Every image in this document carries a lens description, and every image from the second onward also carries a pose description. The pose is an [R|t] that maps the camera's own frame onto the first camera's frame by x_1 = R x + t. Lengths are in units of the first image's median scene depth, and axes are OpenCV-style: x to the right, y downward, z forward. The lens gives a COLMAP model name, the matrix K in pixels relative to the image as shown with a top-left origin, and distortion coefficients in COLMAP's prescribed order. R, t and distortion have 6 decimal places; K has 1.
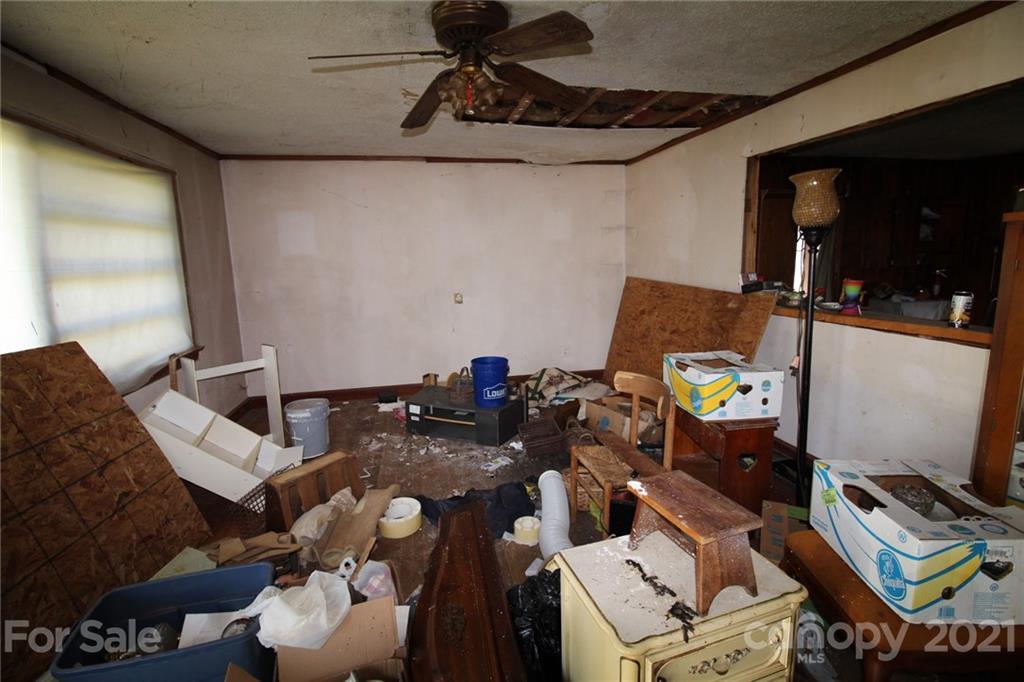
lens RADIAL K [[474.0, 0, 510.5], [0, 474.0, 332.1], [0, 0, 1]] dist [0.000042, -0.013004]
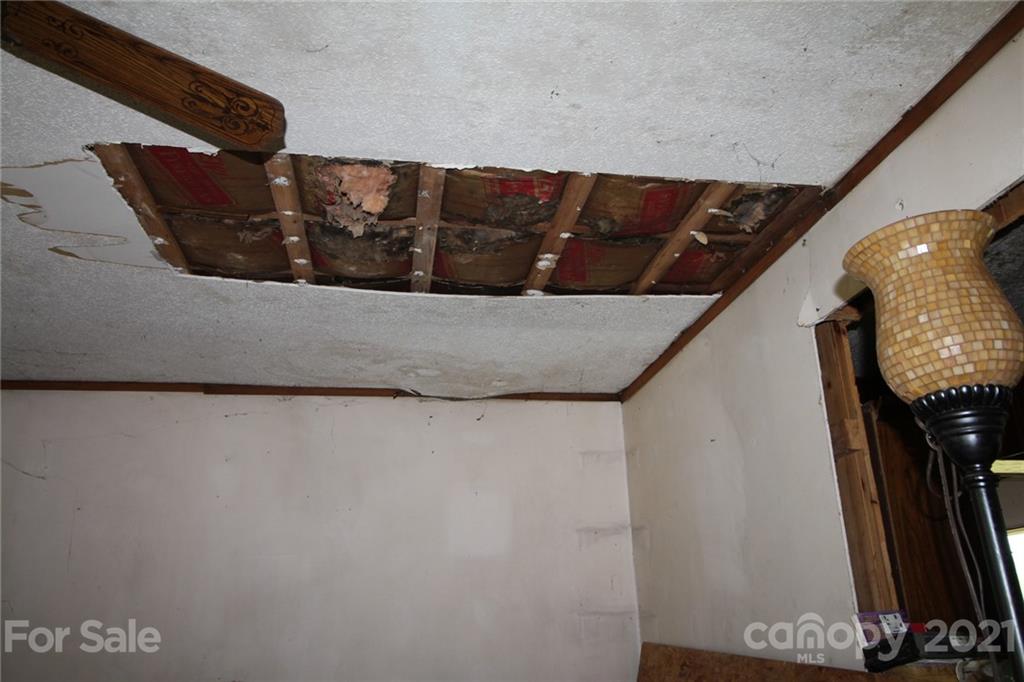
lens RADIAL K [[808.4, 0, 512.0], [0, 808.4, 341.0], [0, 0, 1]] dist [0.002740, 0.000578]
pose [[0.998973, -0.013899, -0.043134, 0.176991], [-0.008351, 0.879048, -0.476661, -0.007854], [0.044542, 0.476531, 0.878028, 0.242959]]
